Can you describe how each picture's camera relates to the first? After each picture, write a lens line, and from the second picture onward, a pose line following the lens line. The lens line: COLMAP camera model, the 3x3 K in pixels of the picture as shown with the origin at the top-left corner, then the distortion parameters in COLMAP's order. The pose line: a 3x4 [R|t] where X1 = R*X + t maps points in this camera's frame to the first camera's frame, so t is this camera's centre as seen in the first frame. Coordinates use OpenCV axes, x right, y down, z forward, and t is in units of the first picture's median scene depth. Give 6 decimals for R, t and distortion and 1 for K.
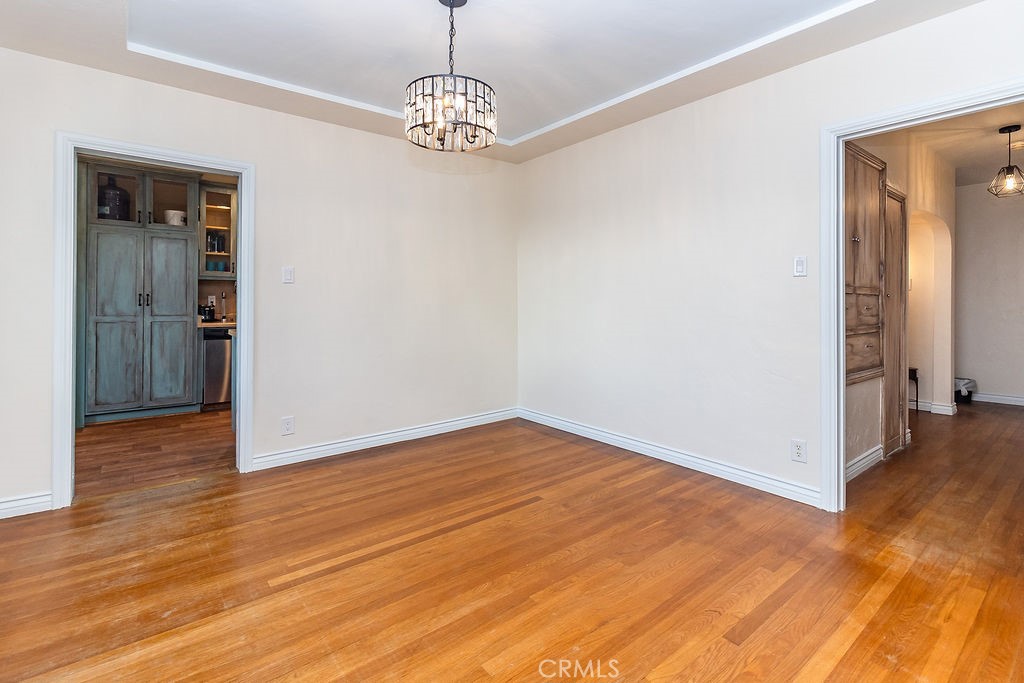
lens RADIAL K [[480.2, 0, 511.1], [0, 480.2, 301.8], [0, 0, 1]] dist [-0.003022, -0.000617]
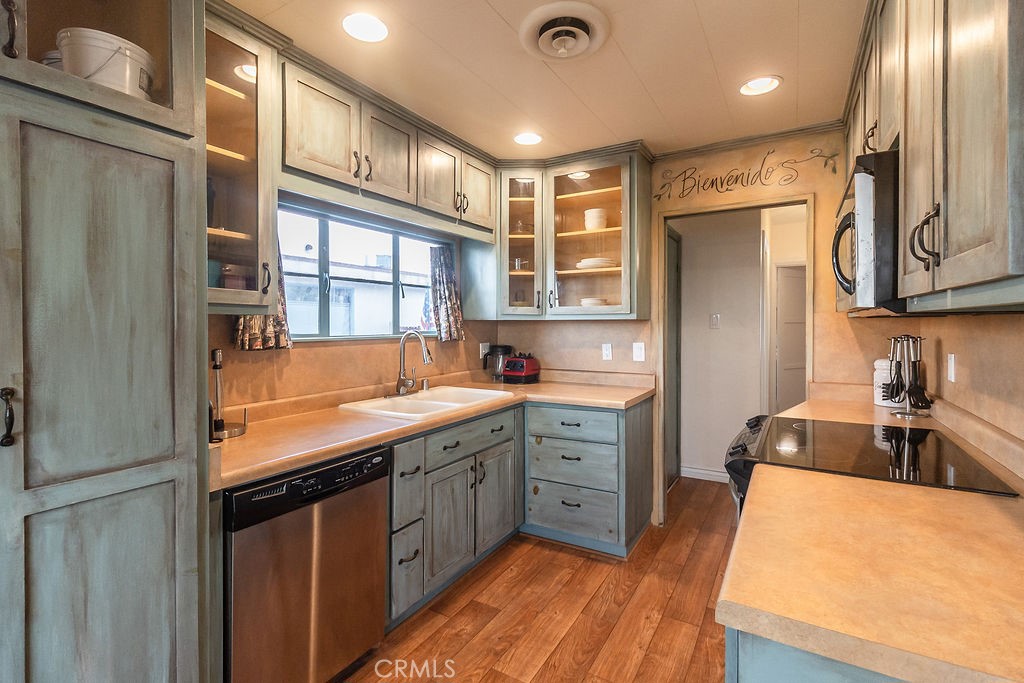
lens RADIAL K [[480.2, 0, 510.2], [0, 480.2, 337.1], [0, 0, 1]] dist [-0.003022, -0.000617]
pose [[0.937731, -0.007786, 0.347276, -0.608246], [0.003737, 0.999917, 0.012328, -0.039043], [-0.347343, -0.010263, 0.937682, 0.709808]]
